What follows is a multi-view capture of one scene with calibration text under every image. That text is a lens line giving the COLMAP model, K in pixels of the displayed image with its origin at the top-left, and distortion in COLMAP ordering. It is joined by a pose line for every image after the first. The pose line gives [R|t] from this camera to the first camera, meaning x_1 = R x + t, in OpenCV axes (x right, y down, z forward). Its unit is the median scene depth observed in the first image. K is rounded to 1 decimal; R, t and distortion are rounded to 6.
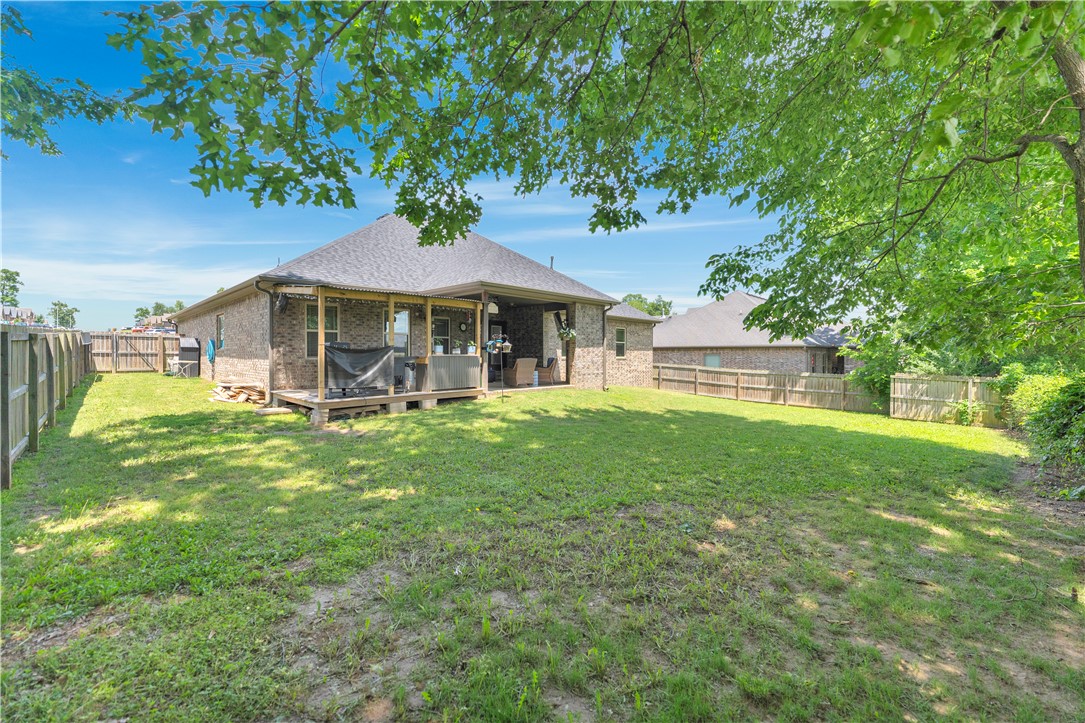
lens RADIAL K [[443.2, 0, 542.5], [0, 443.2, 354.3], [0, 0, 1]] dist [0.000528, 0.000057]
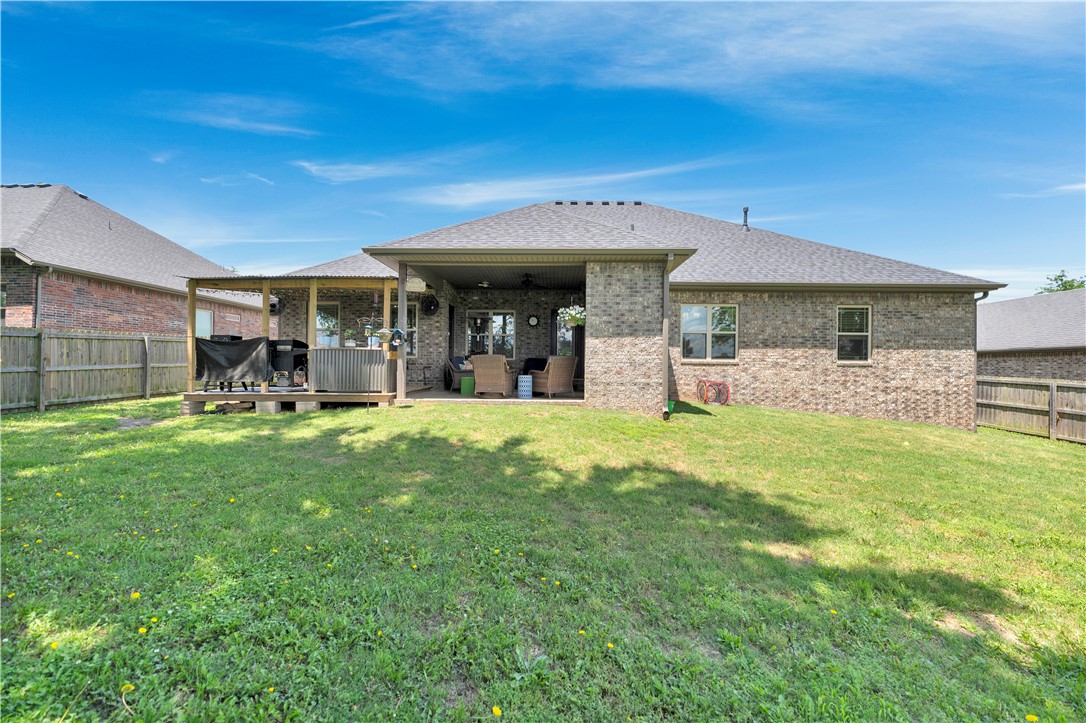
lens RADIAL K [[443.6, 0, 541.8], [0, 443.6, 363.7], [0, 0, 1]] dist [0.000528, 0.000057]
pose [[0.677276, -0.002690, -0.735724, 0.445865], [-0.009053, 0.999887, -0.011990, 0.025987], [0.735673, 0.014782, 0.677175, 0.524495]]
